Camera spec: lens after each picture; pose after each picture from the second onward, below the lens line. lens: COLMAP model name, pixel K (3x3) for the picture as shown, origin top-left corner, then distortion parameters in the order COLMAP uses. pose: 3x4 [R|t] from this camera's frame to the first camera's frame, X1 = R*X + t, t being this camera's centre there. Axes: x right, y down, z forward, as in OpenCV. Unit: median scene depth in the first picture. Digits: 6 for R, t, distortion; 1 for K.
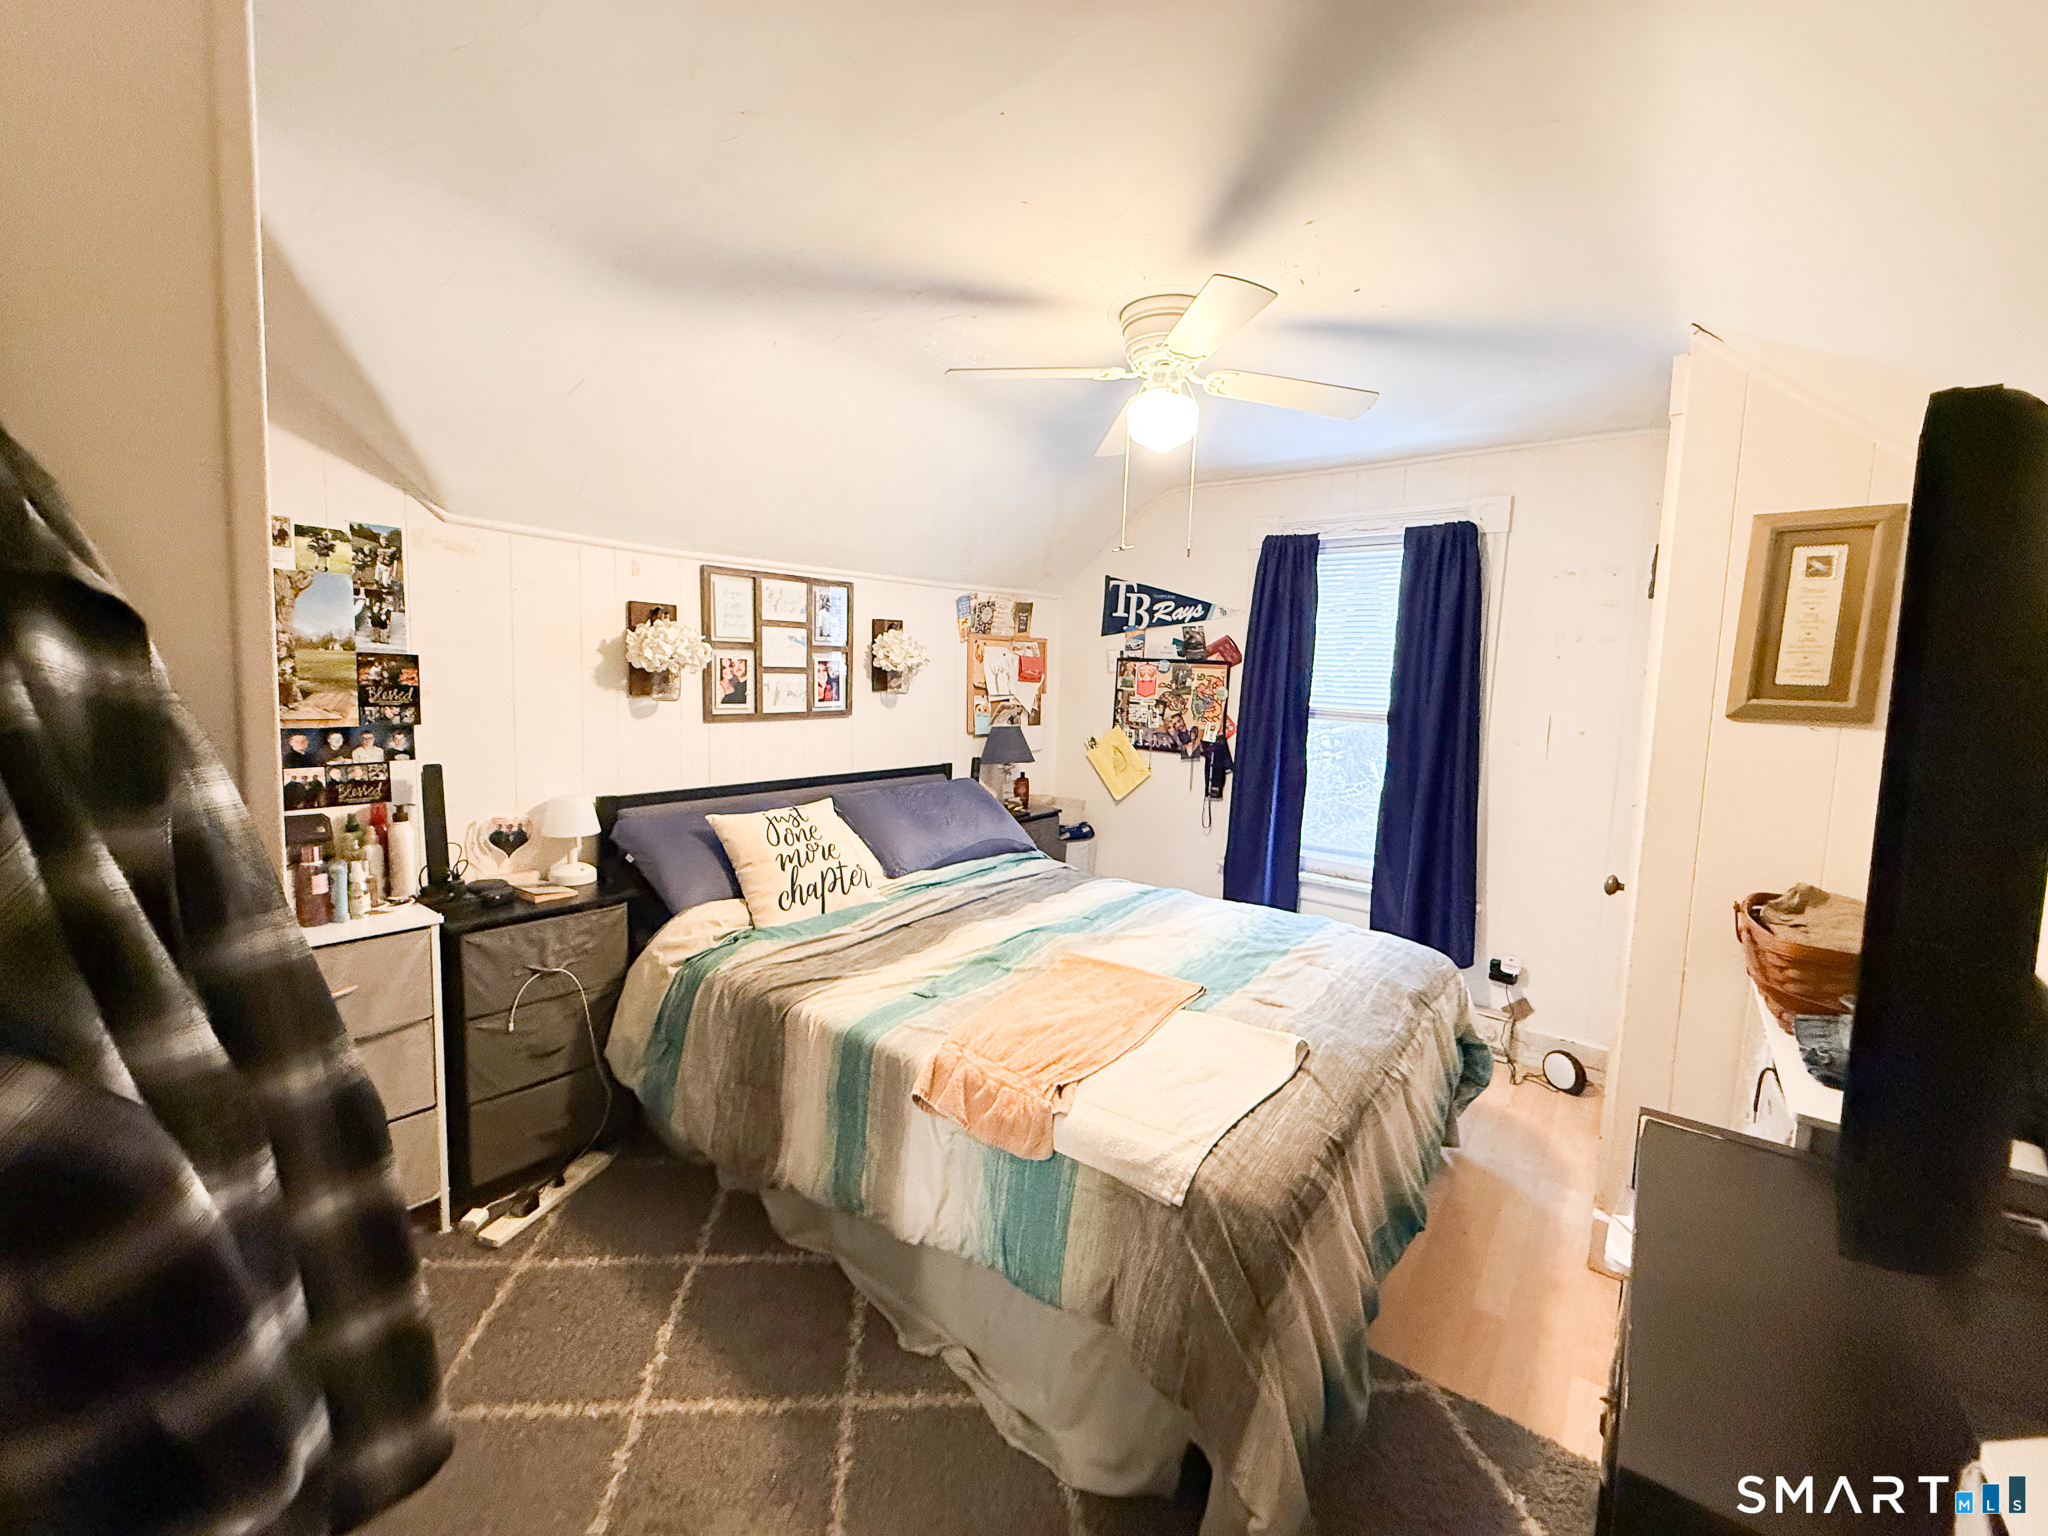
lens RADIAL K [[816.9, 0, 1020.3], [0, 816.9, 763.9], [0, 0, 1]] dist [-0.000219, -0.000233]
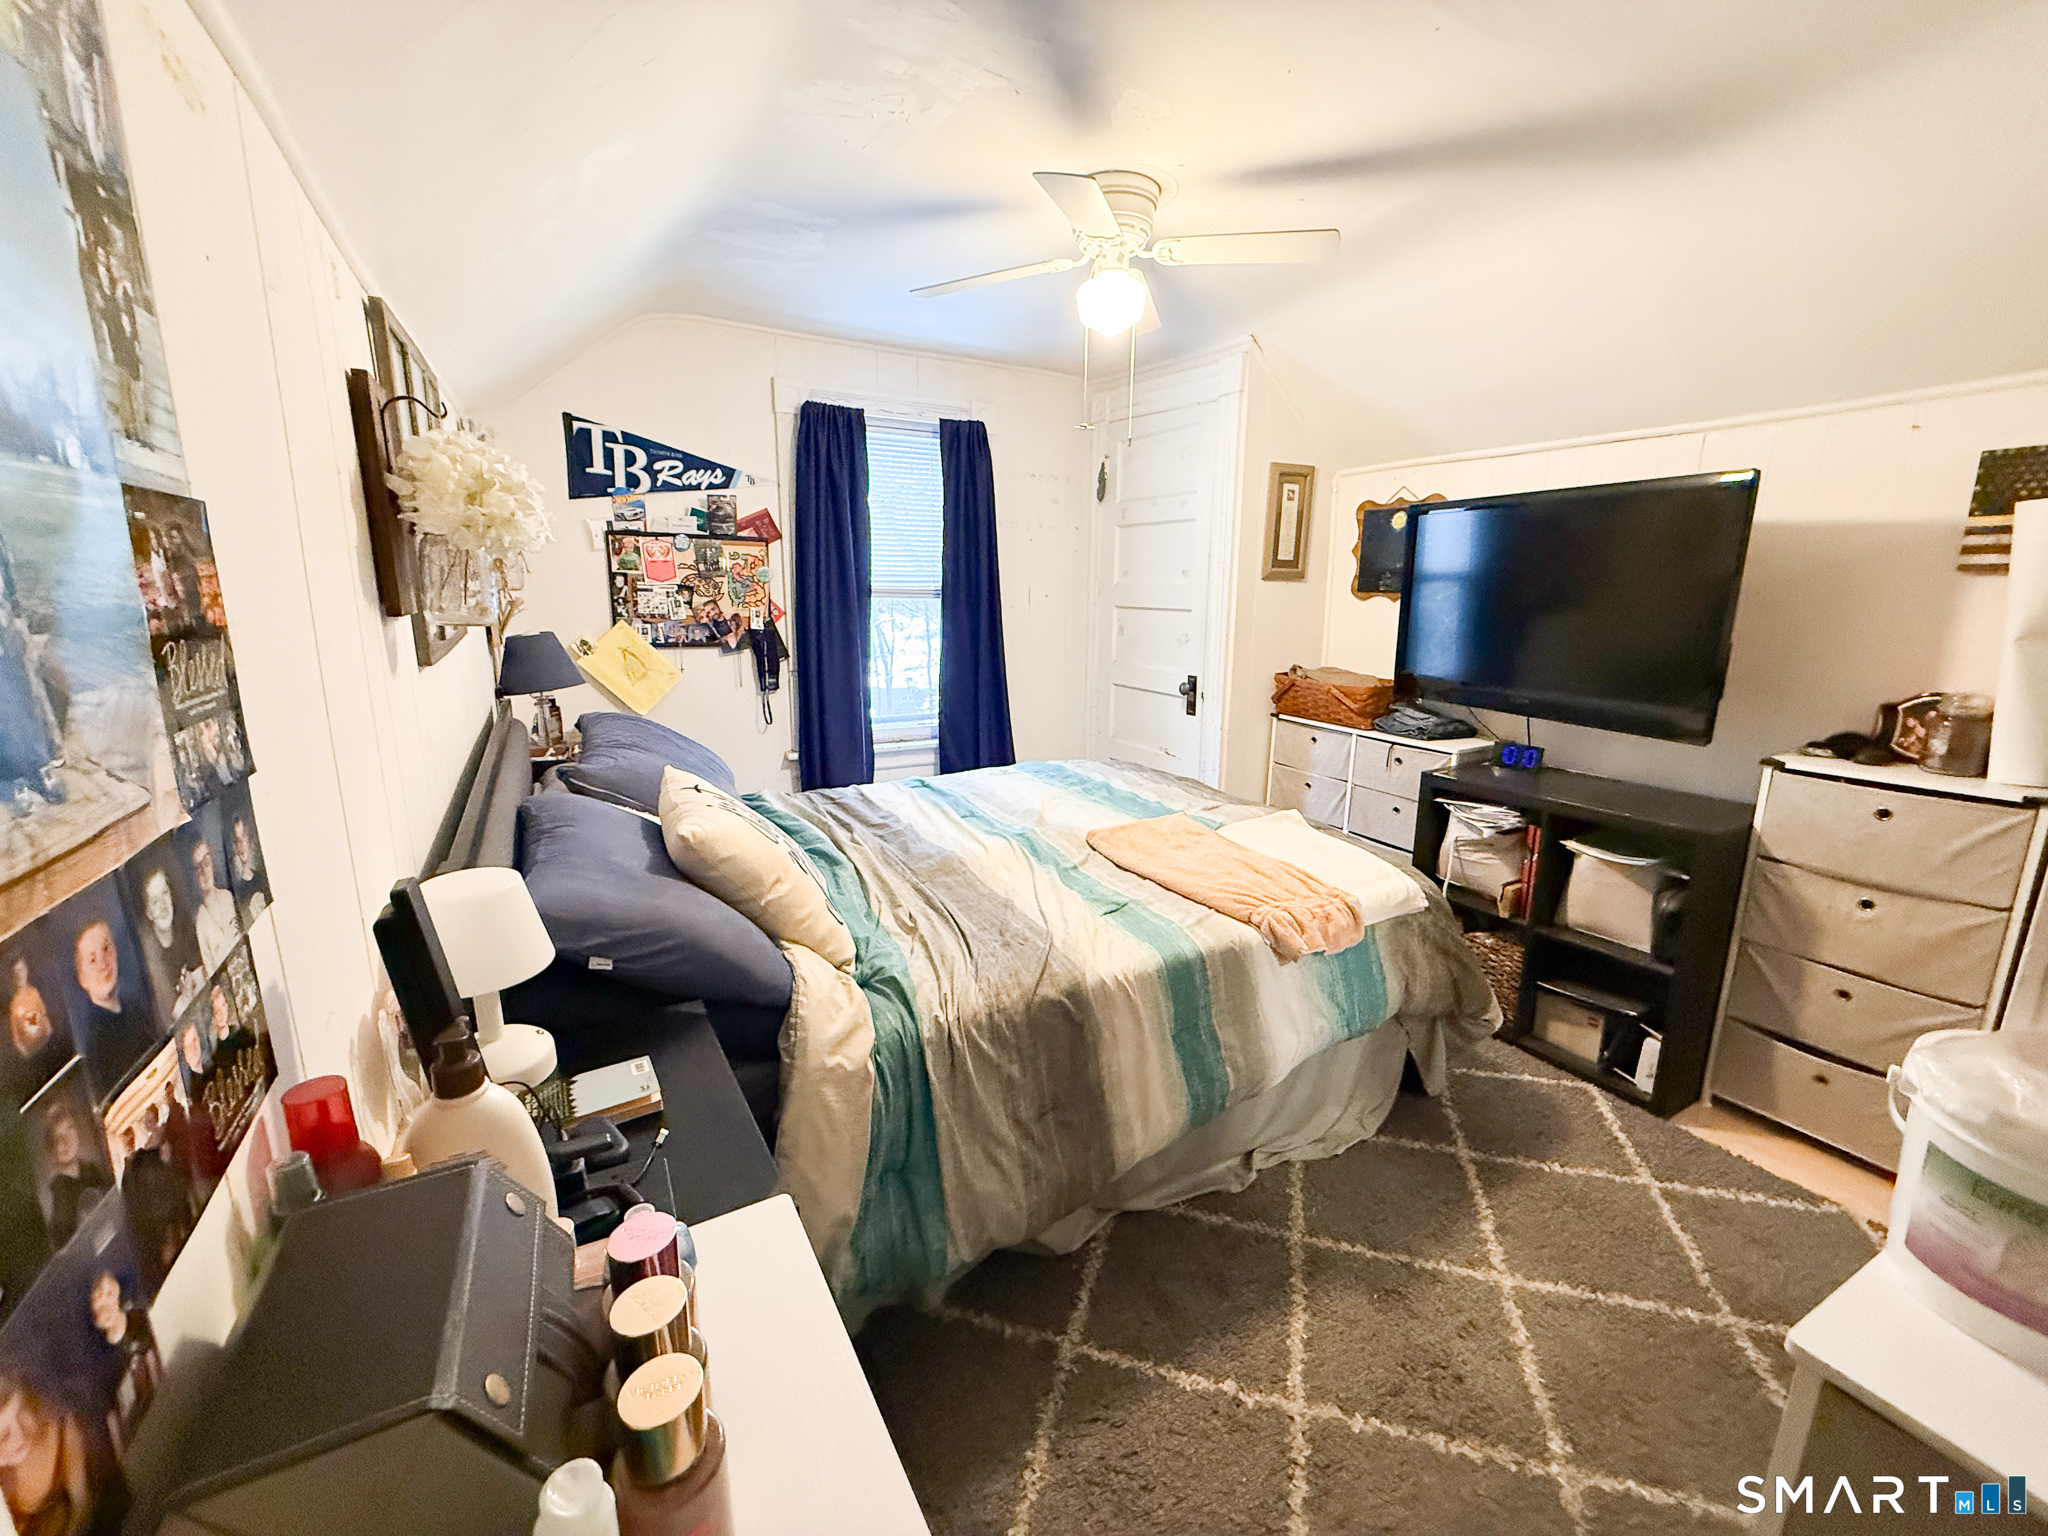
lens RADIAL K [[816.9, 0, 1020.1], [0, 816.9, 763.9], [0, 0, 1]] dist [-0.000219, -0.000233]
pose [[0.386820, -0.235351, 0.891617, -0.483531], [0.098301, 0.971898, 0.213896, -0.046105], [-0.916901, 0.004908, 0.399085, 0.365558]]
